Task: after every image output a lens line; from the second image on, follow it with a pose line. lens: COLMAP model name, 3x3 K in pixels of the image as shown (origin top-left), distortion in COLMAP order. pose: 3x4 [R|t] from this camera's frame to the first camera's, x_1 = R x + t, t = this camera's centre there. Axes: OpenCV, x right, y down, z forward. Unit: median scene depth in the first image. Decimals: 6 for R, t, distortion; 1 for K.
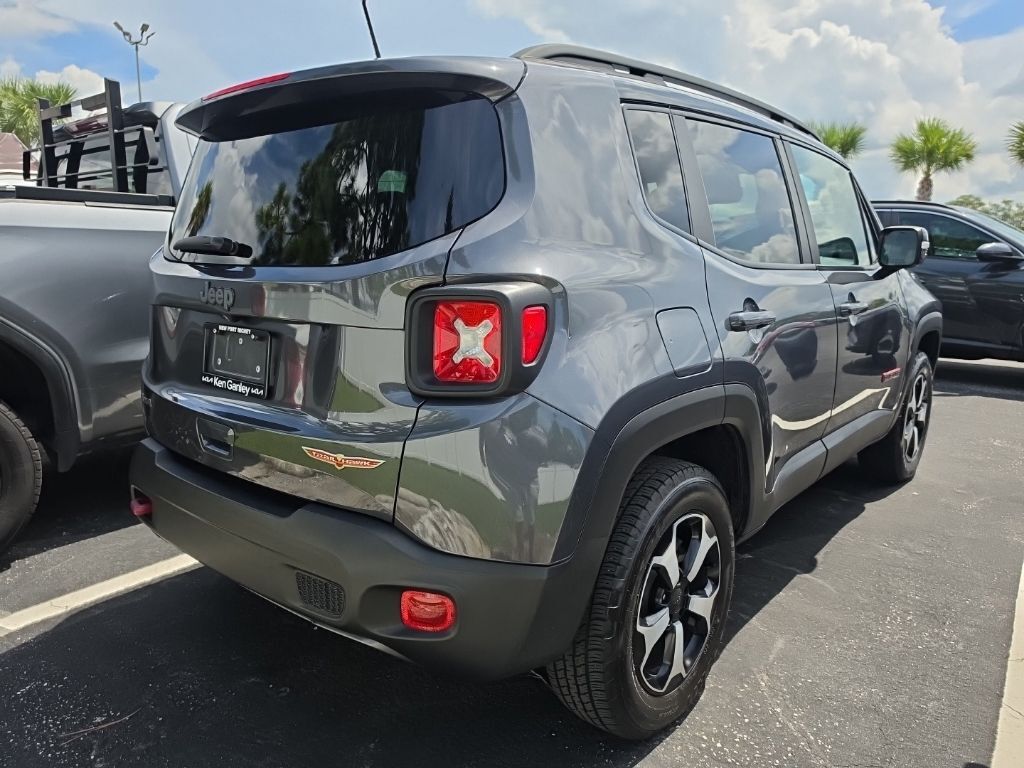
lens RADIAL K [[741.3, 0, 485.5], [0, 741.3, 383.1], [0, 0, 1]] dist [0.010623, -0.035717]
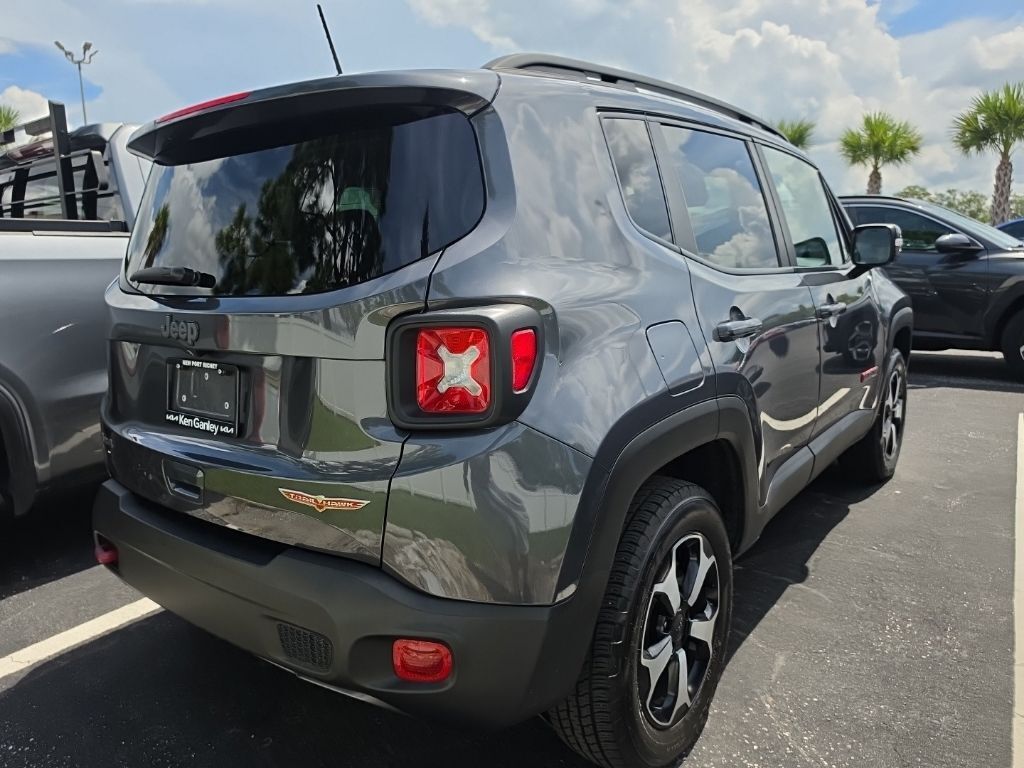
lens RADIAL K [[741.3, 0, 469.2], [0, 741.3, 378.0], [0, 0, 1]] dist [0.010623, -0.035717]
pose [[0.998507, -0.044601, 0.031541, -0.024525], [0.045098, 0.998866, -0.015237, -0.022340], [-0.030825, 0.016637, 0.999386, 0.044447]]
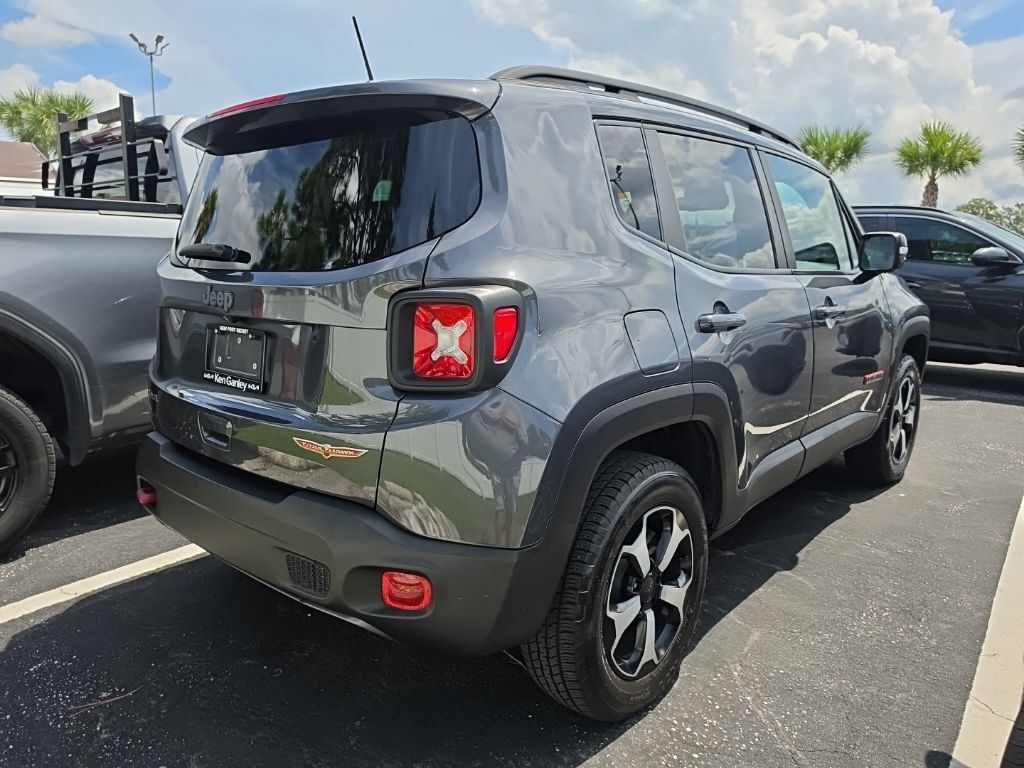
lens RADIAL K [[741.3, 0, 465.0], [0, 741.3, 372.7], [0, 0, 1]] dist [0.010623, -0.035717]
pose [[0.999369, 0.004738, -0.035214, 0.031983], [-0.005429, 0.999794, -0.019535, 0.008480], [0.035114, 0.019713, 0.999189, -0.057342]]
